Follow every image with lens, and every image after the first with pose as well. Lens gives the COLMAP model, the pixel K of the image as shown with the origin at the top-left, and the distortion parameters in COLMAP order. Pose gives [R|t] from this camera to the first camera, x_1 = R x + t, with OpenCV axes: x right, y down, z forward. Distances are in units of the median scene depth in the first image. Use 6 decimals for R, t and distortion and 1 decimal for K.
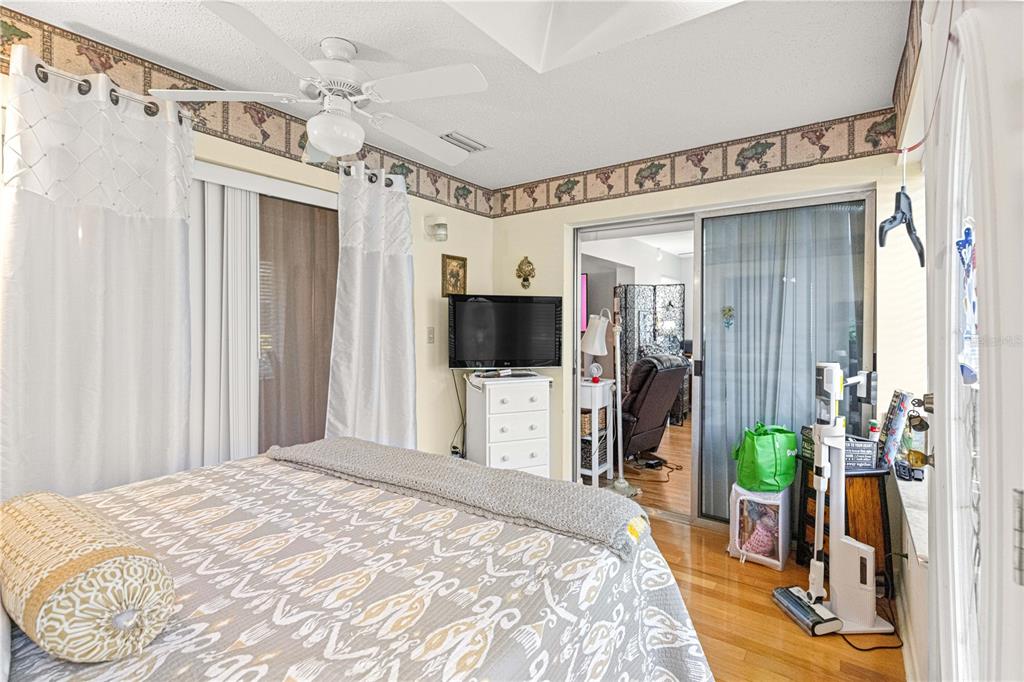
lens RADIAL K [[467.8, 0, 514.0], [0, 467.8, 334.4], [0, 0, 1]] dist [0.010304, 0.000017]
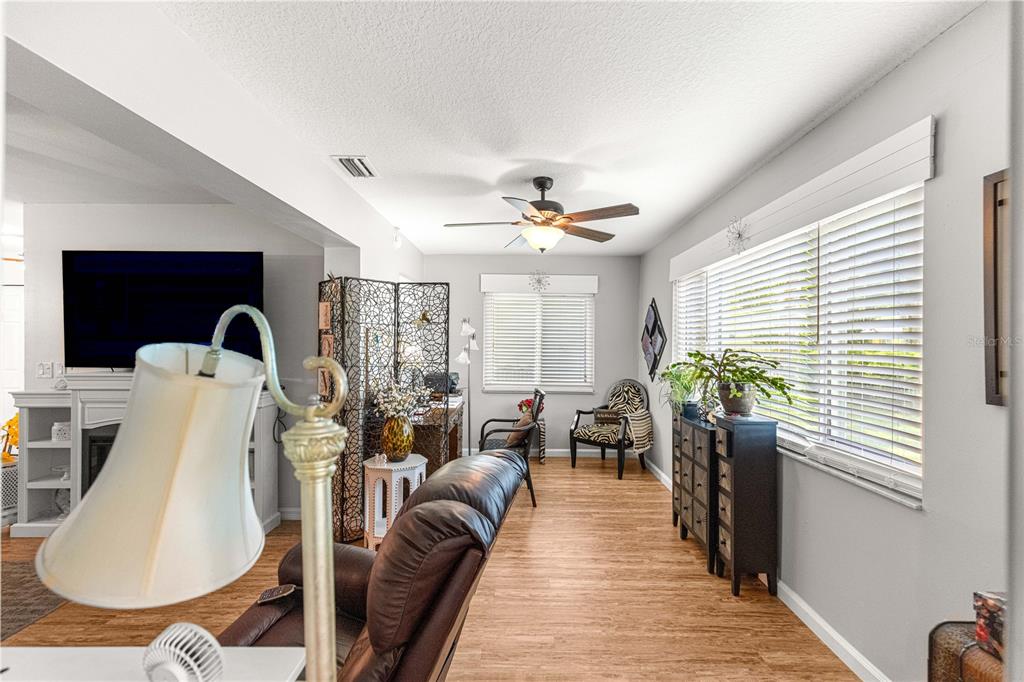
lens RADIAL K [[458.9, 0, 519.9], [0, 458.9, 340.4], [0, 0, 1]] dist [0.002825, -0.000434]
pose [[0.815589, 0.008940, 0.578563, 0.103993], [0.006098, 0.999692, -0.024043, -0.022421], [-0.578600, 0.023137, 0.815283, 0.468142]]
